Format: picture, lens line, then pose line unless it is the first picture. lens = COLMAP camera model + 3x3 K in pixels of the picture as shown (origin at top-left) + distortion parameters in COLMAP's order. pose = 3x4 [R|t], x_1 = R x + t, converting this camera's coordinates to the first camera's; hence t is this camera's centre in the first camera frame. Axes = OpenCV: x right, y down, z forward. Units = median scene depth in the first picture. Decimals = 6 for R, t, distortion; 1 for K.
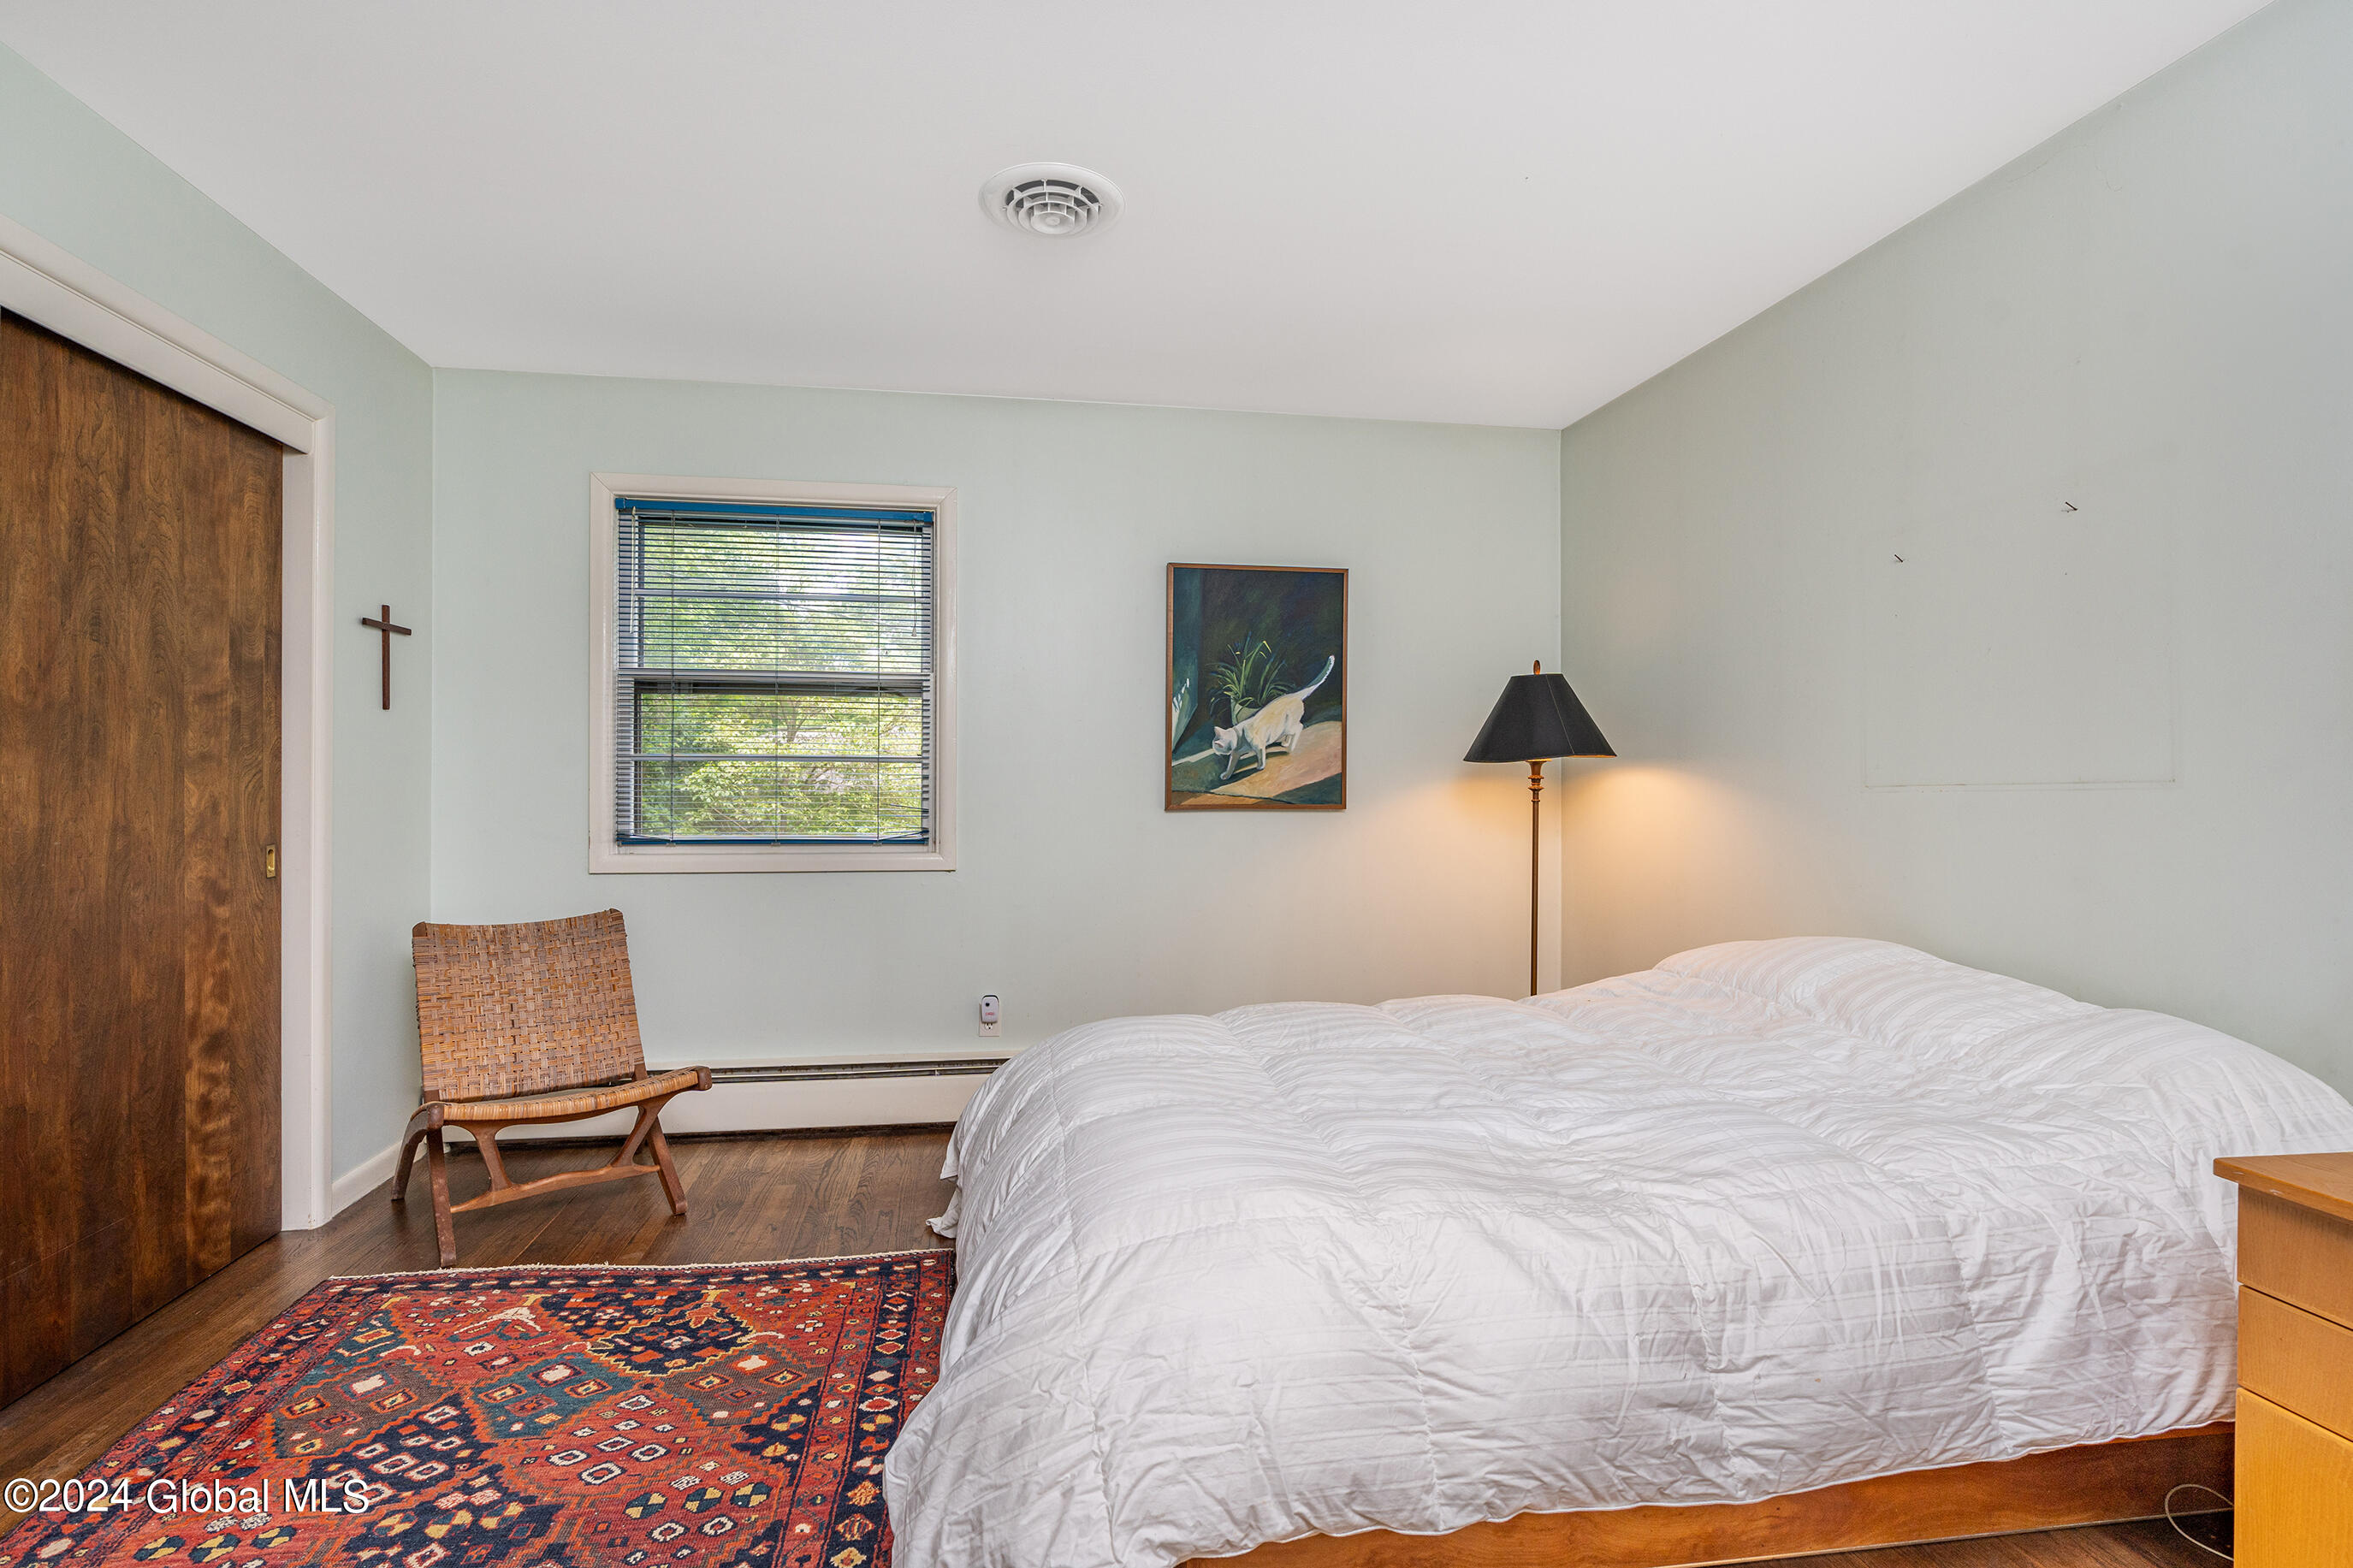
lens RADIAL K [[1132.4, 0, 1176.2], [0, 1132.4, 785.7], [0, 0, 1]] dist [0.003040, 0.002612]
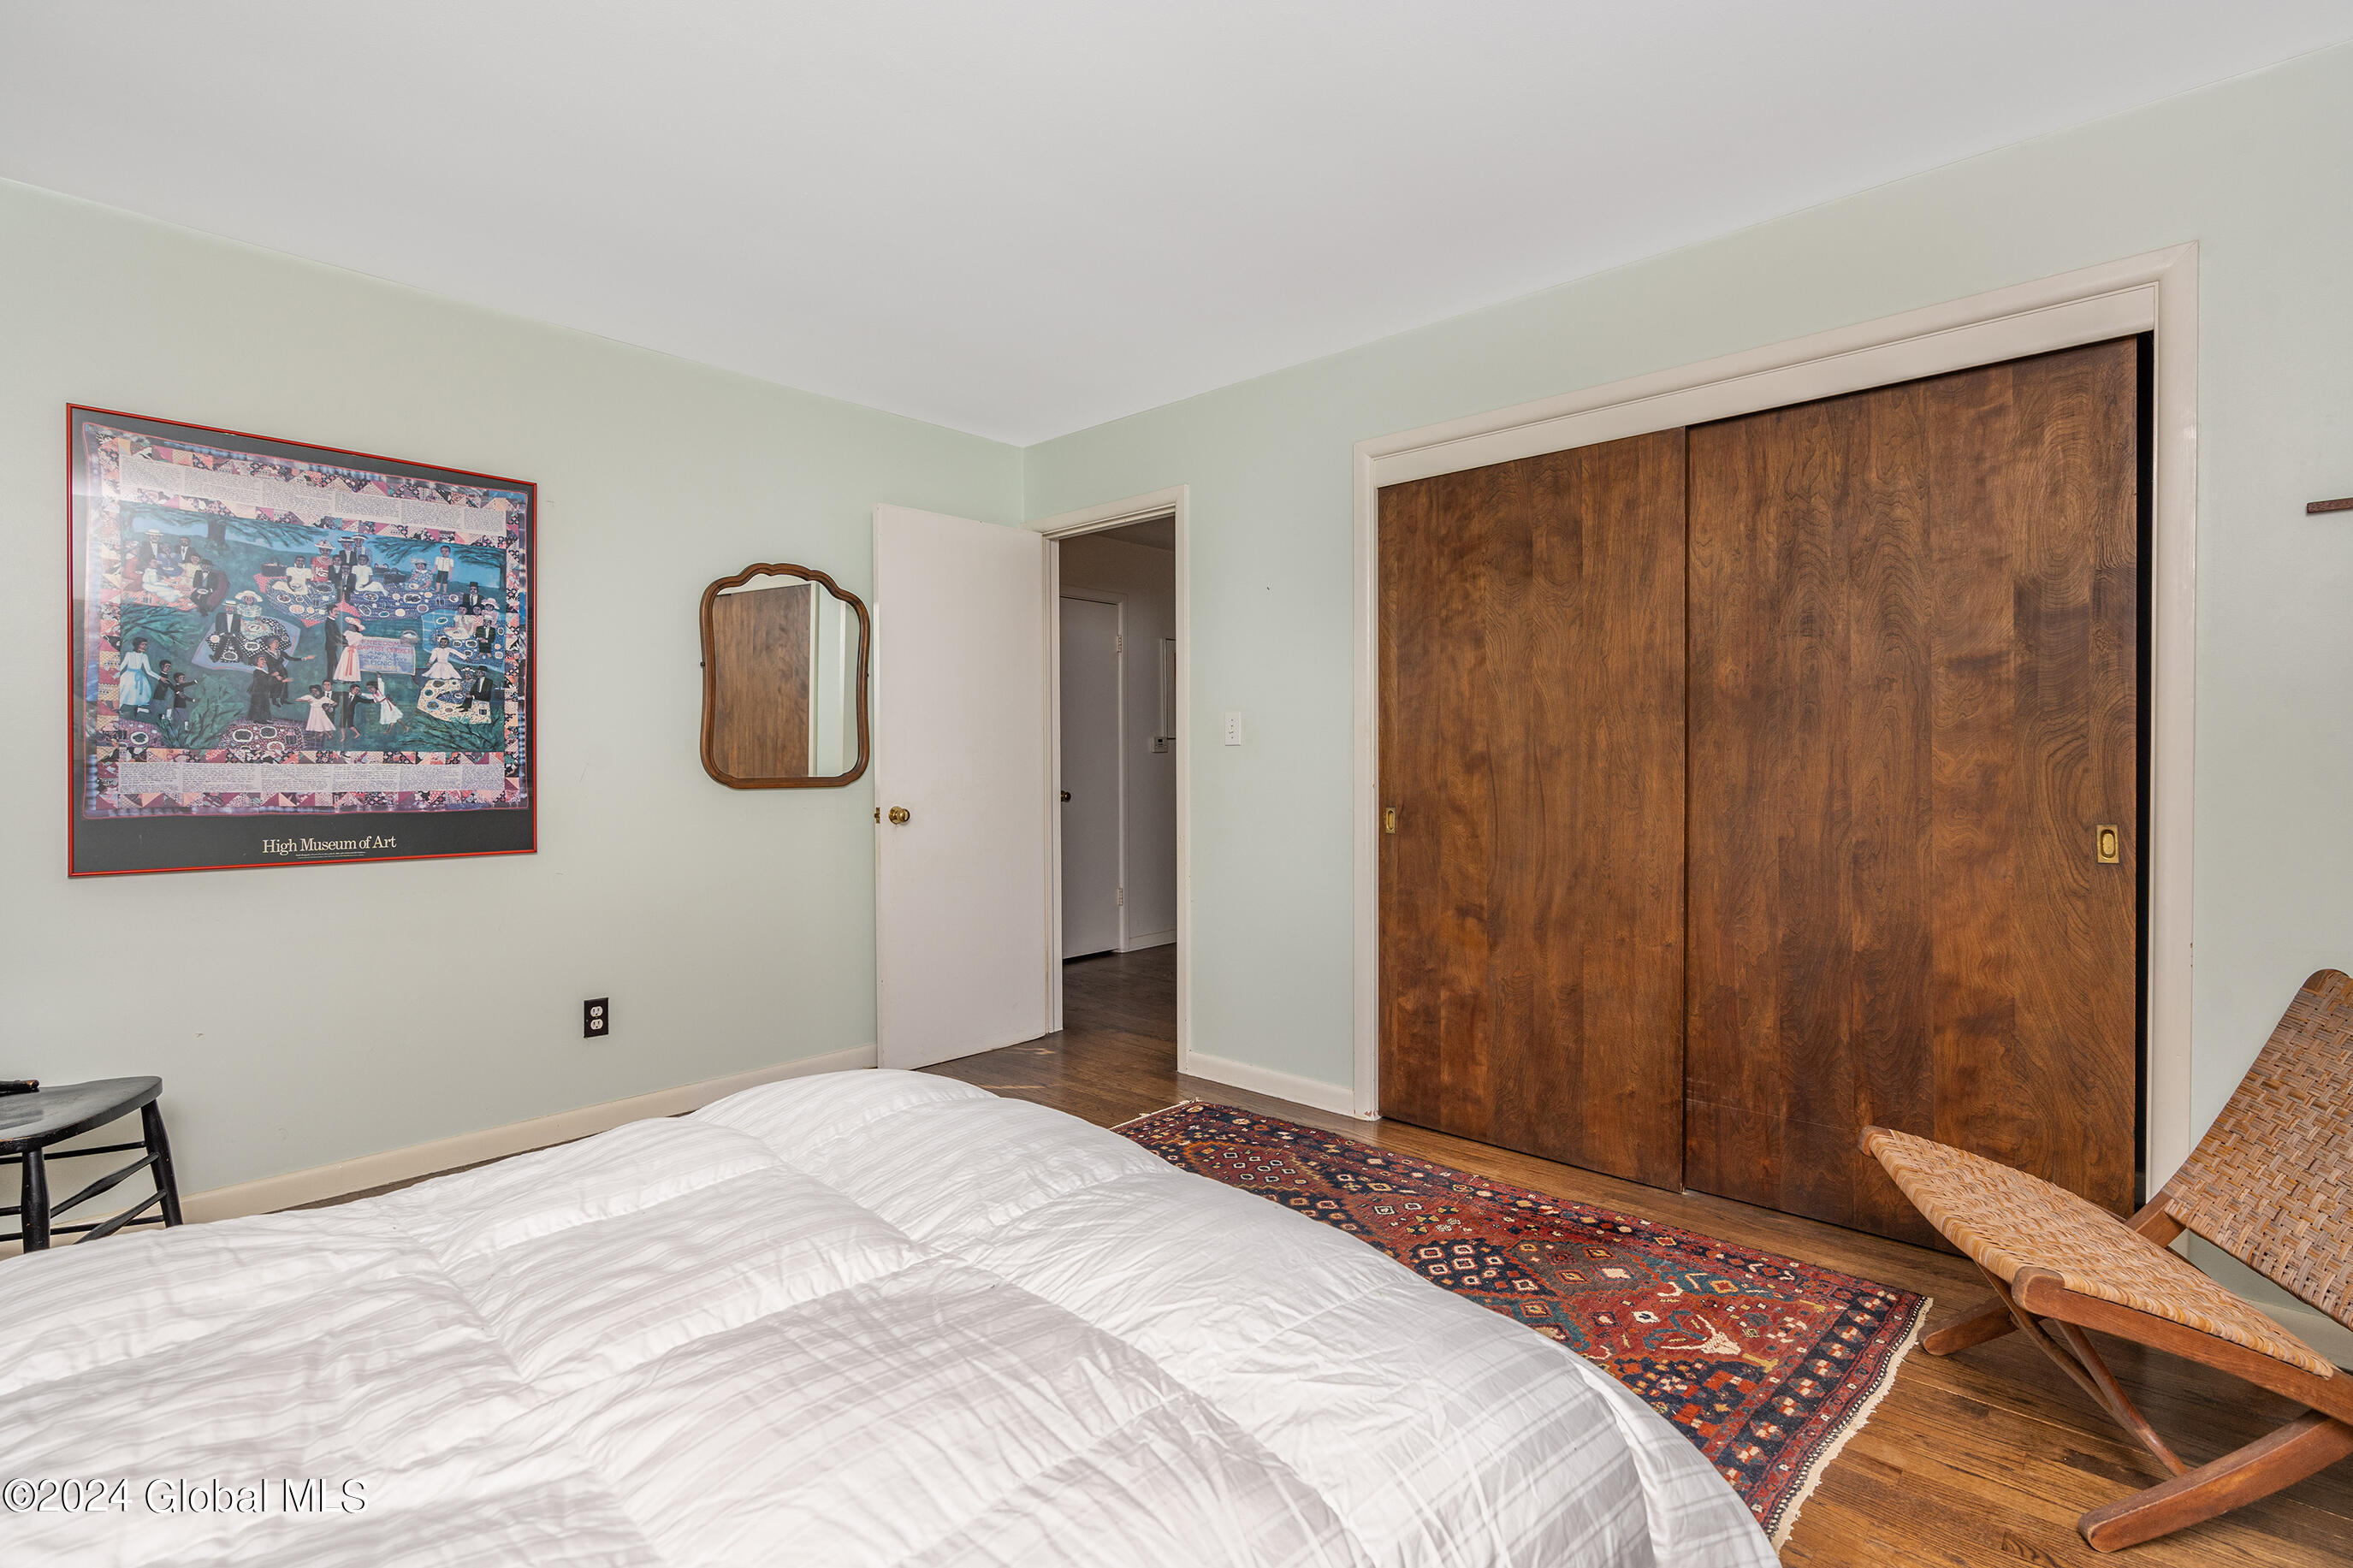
lens RADIAL K [[1132.4, 0, 1177.6], [0, 1132.4, 776.8], [0, 0, 1]] dist [0.003040, 0.002612]
pose [[-0.807192, 0.008312, -0.590231, 0.303773], [0.002809, 0.999944, 0.010241, 0.008435], [0.590283, 0.006608, -0.807170, 1.557072]]
